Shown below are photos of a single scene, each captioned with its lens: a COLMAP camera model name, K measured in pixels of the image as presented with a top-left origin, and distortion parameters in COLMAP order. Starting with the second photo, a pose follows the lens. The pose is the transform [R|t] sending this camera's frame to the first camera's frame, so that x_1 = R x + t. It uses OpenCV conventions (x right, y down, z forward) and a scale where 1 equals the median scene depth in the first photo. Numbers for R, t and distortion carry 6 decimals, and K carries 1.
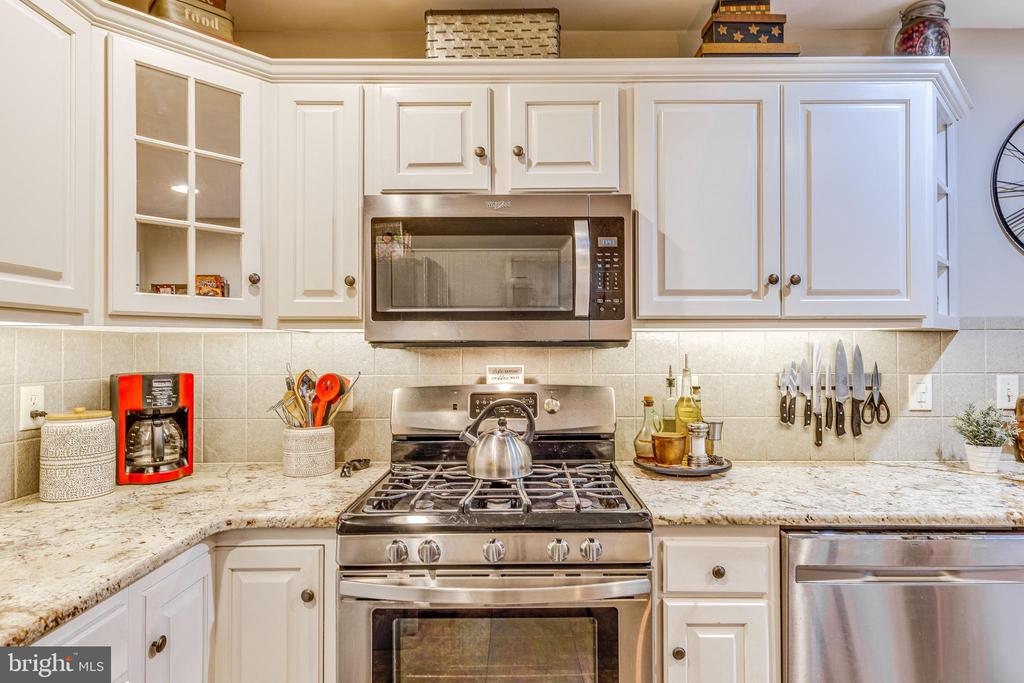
lens RADIAL K [[579.1, 0, 510.1], [0, 579.1, 341.5], [0, 0, 1]] dist [0.006565, 0.001376]
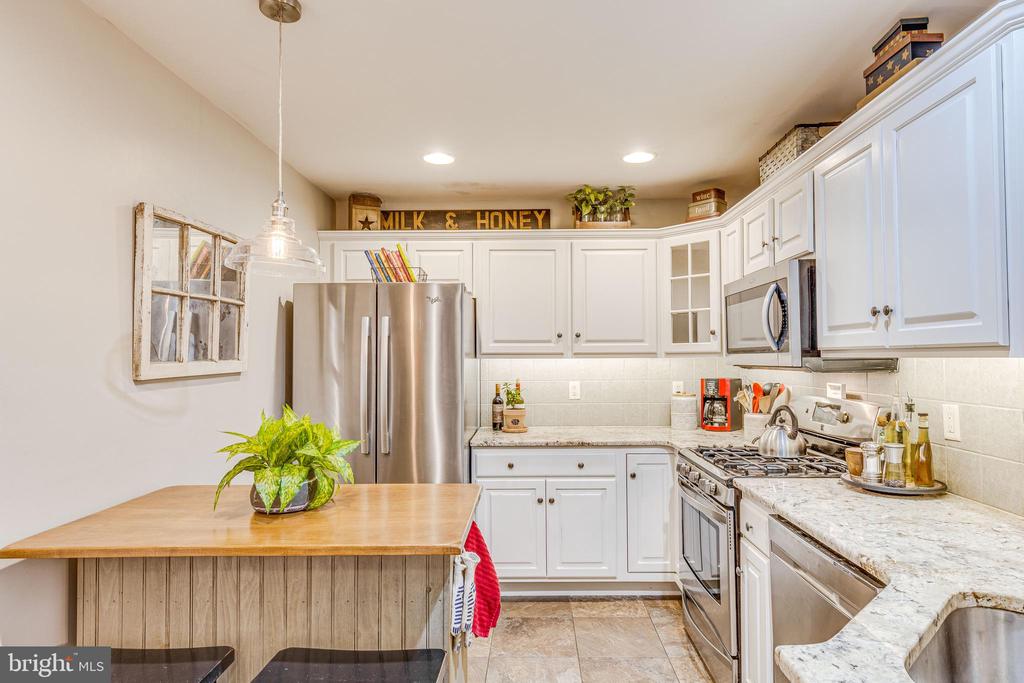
lens RADIAL K [[579.1, 0, 522.2], [0, 579.1, 340.6], [0, 0, 1]] dist [0.006565, 0.001376]
pose [[-0.026223, -0.026560, -0.999303, 1.507945], [0.016881, 0.999493, -0.027008, -0.036485], [0.999514, -0.017577, -0.025761, 0.382140]]
